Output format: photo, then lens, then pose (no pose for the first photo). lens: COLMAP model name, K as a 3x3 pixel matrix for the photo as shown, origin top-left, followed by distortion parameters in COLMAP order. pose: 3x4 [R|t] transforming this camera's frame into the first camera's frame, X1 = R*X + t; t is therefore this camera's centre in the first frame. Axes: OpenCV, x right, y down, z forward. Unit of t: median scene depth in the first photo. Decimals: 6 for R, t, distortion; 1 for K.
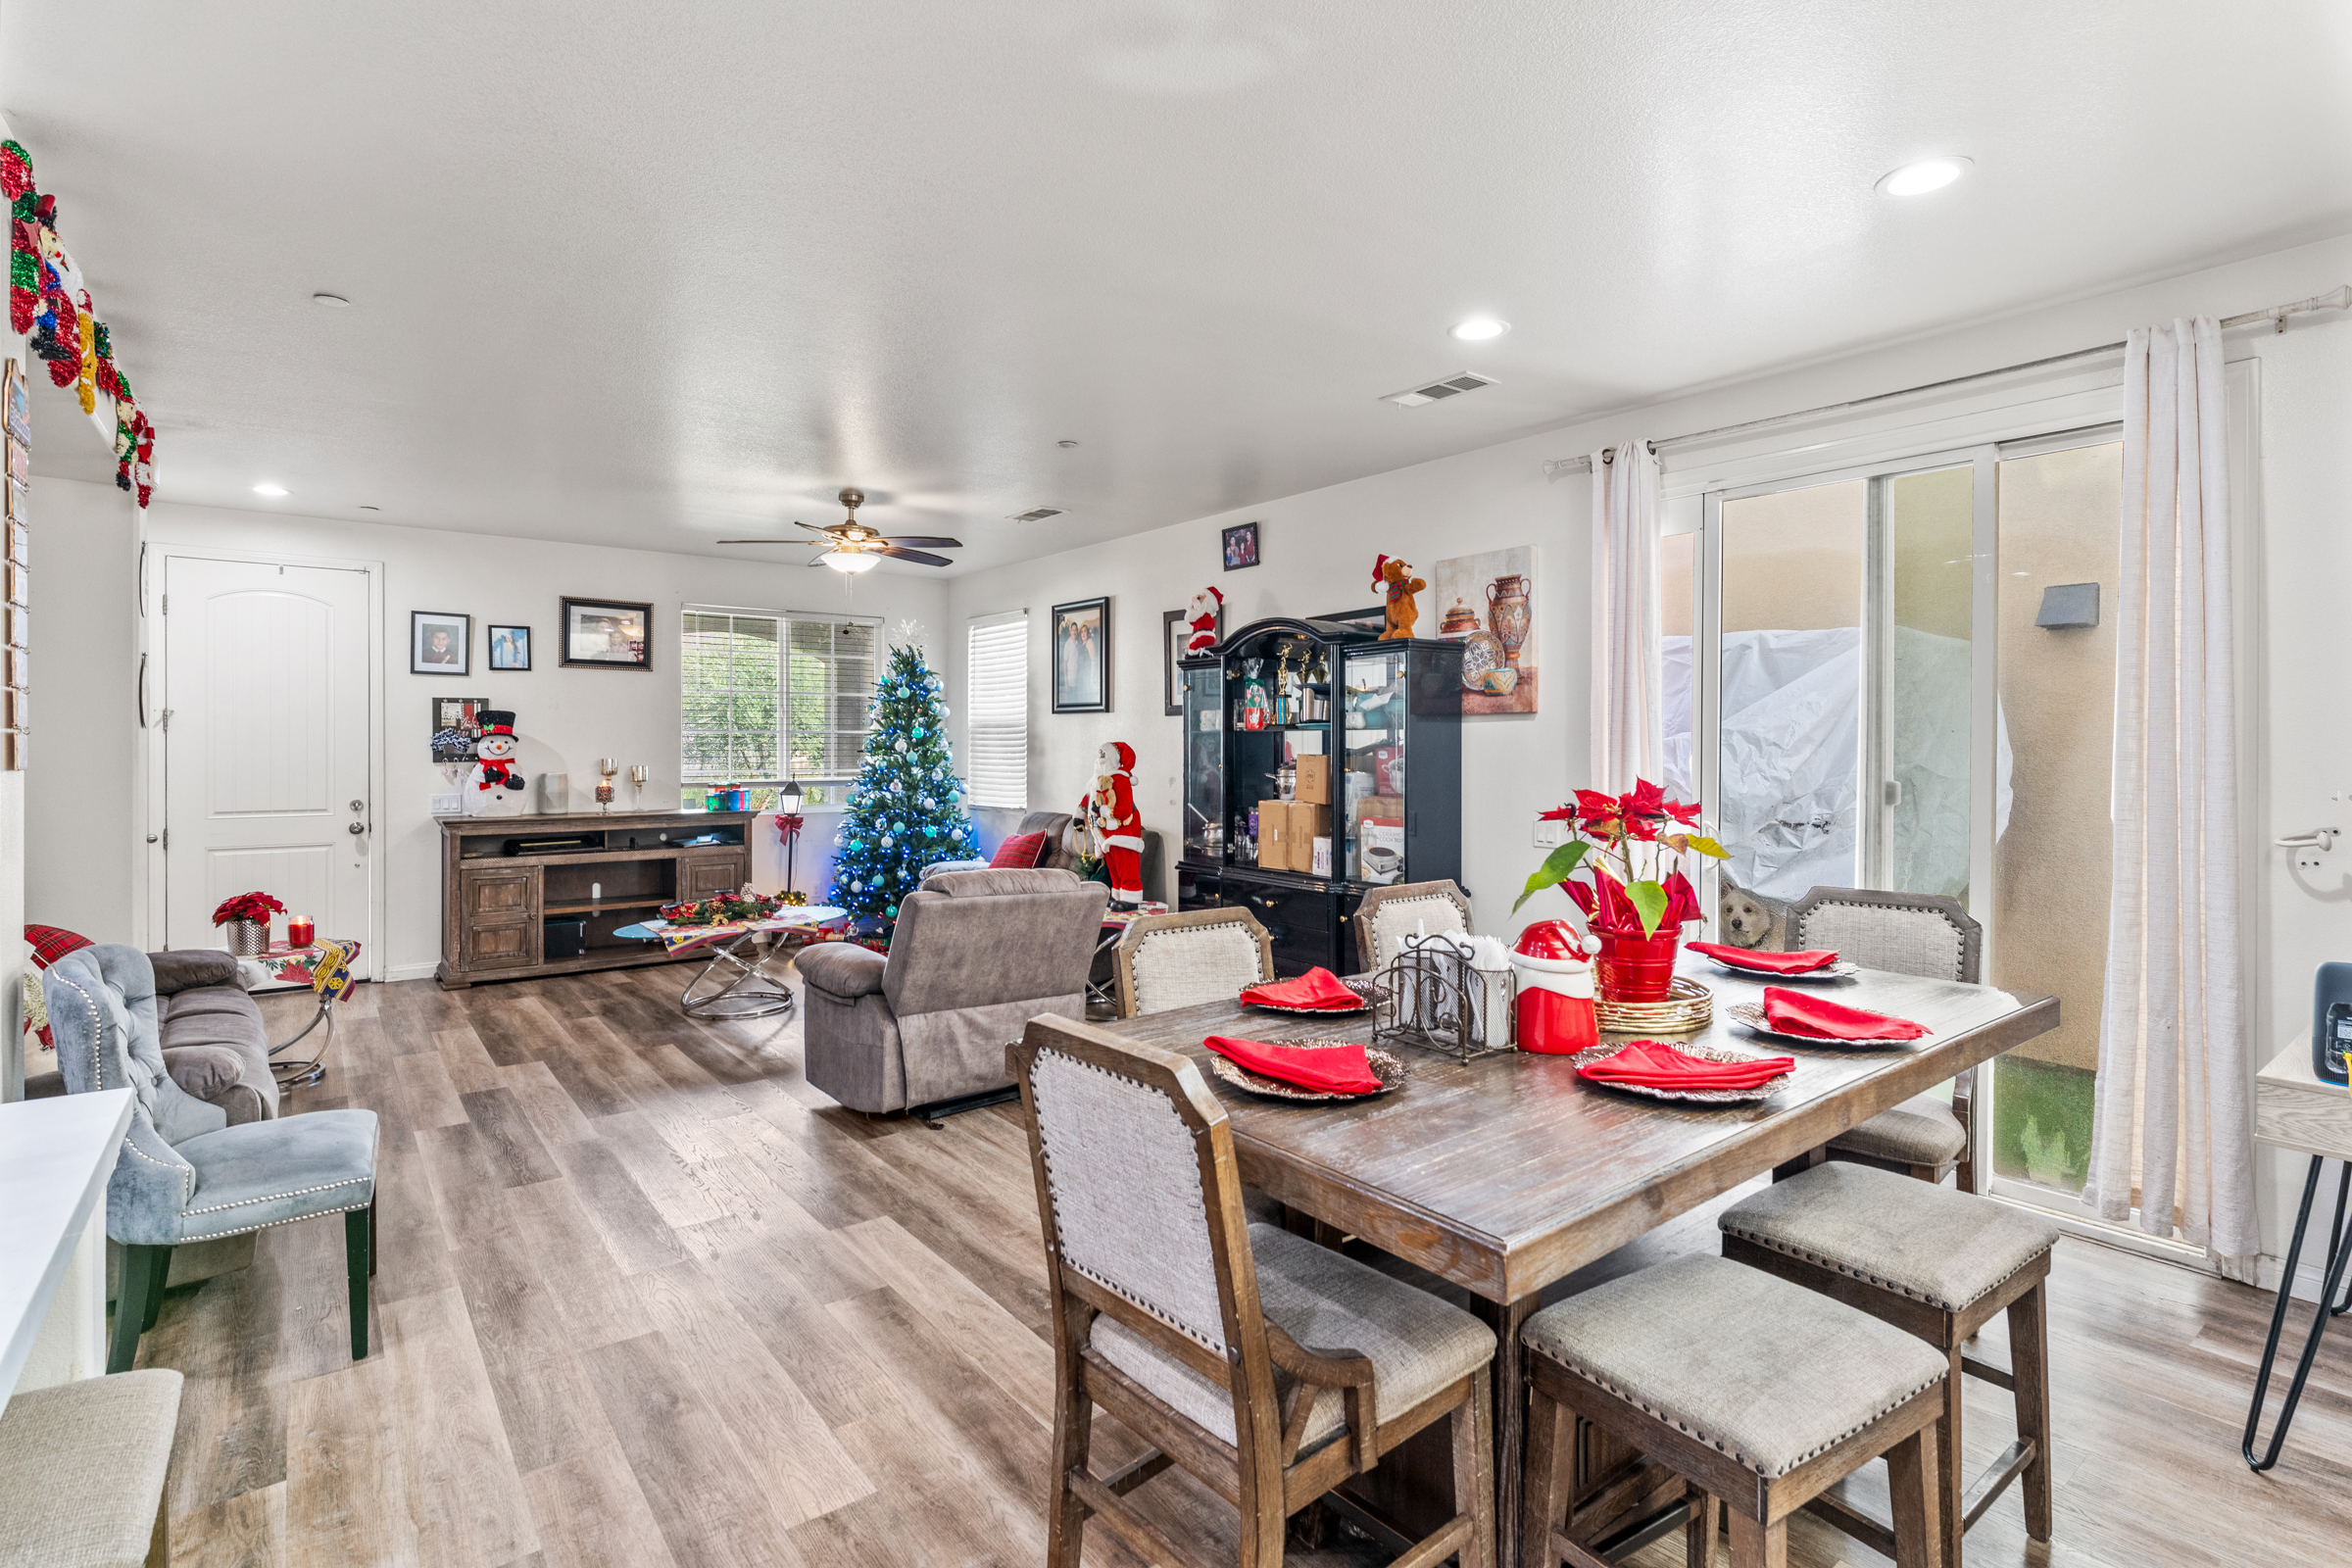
lens RADIAL K [[1134.2, 0, 1175.0], [0, 1134.2, 751.4], [0, 0, 1]] dist [-0.000671, -0.000103]
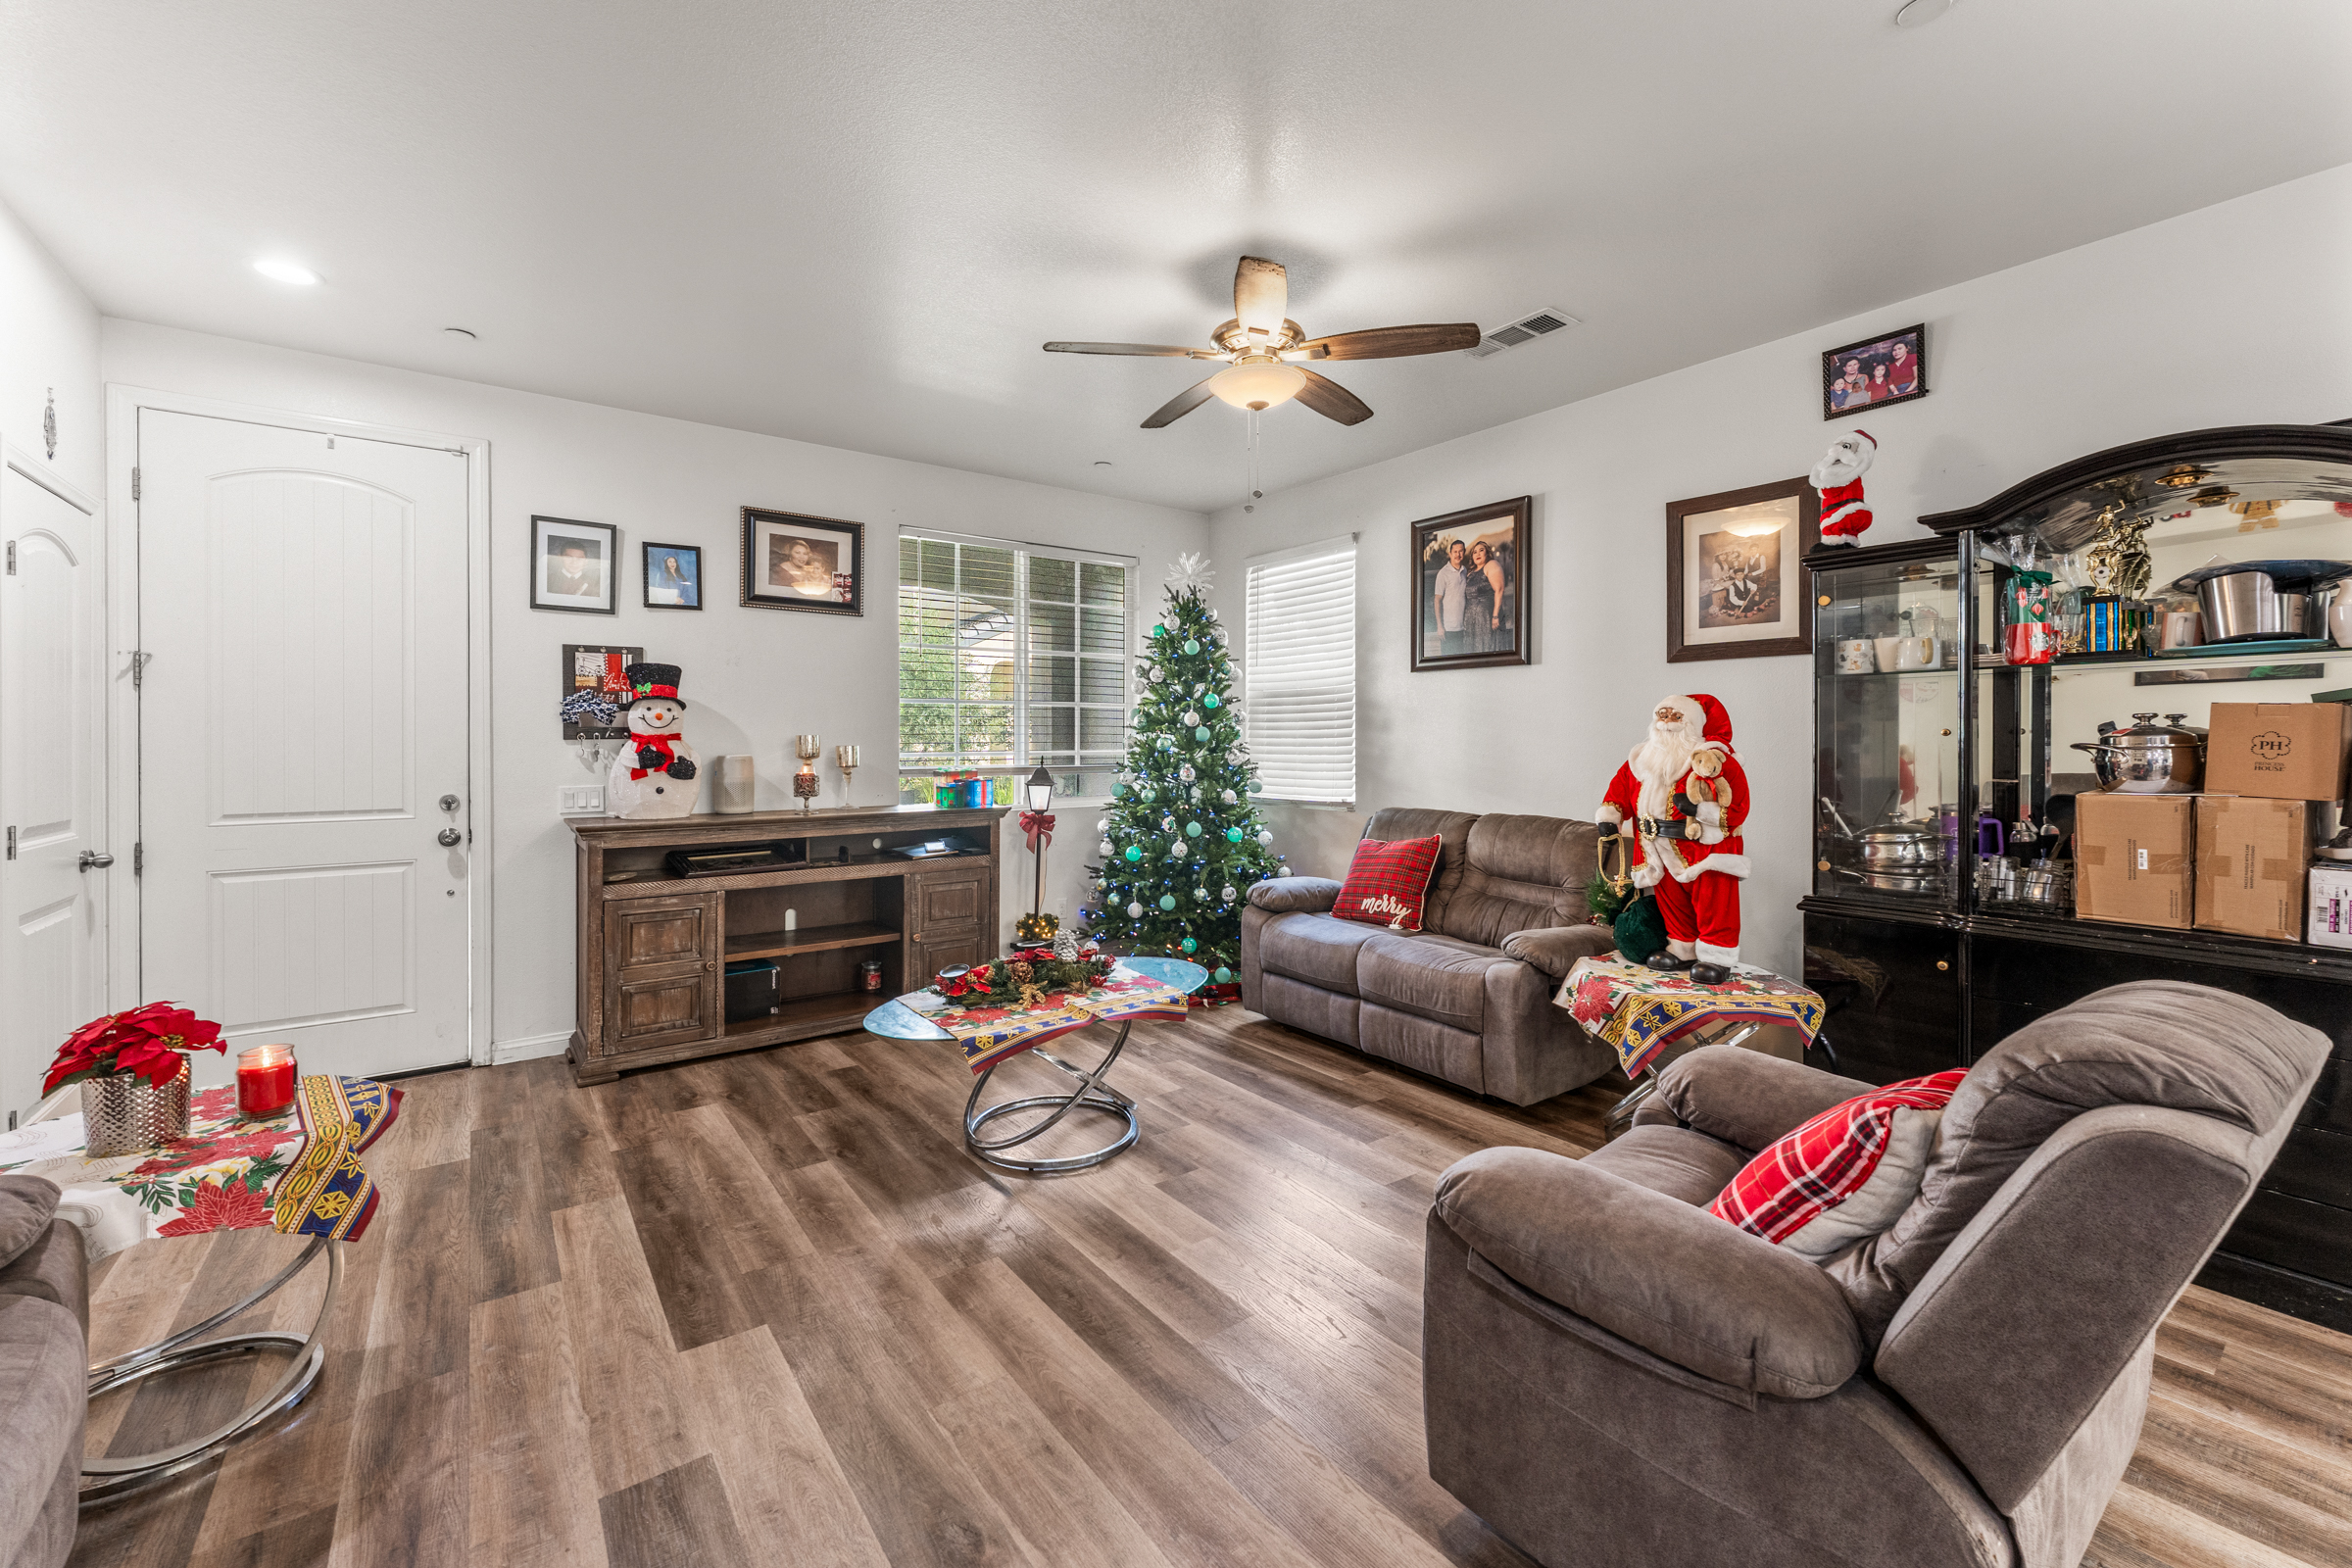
lens RADIAL K [[959.1, 0, 1175.7], [0, 959.1, 742.9], [0, 0, 1]] dist [0.001133, 0.000096]
pose [[0.999705, -0.004124, -0.023952, -0.268581], [0.004007, 0.999980, -0.004953, 0.015922], [0.023972, 0.004856, 0.999701, 0.425856]]
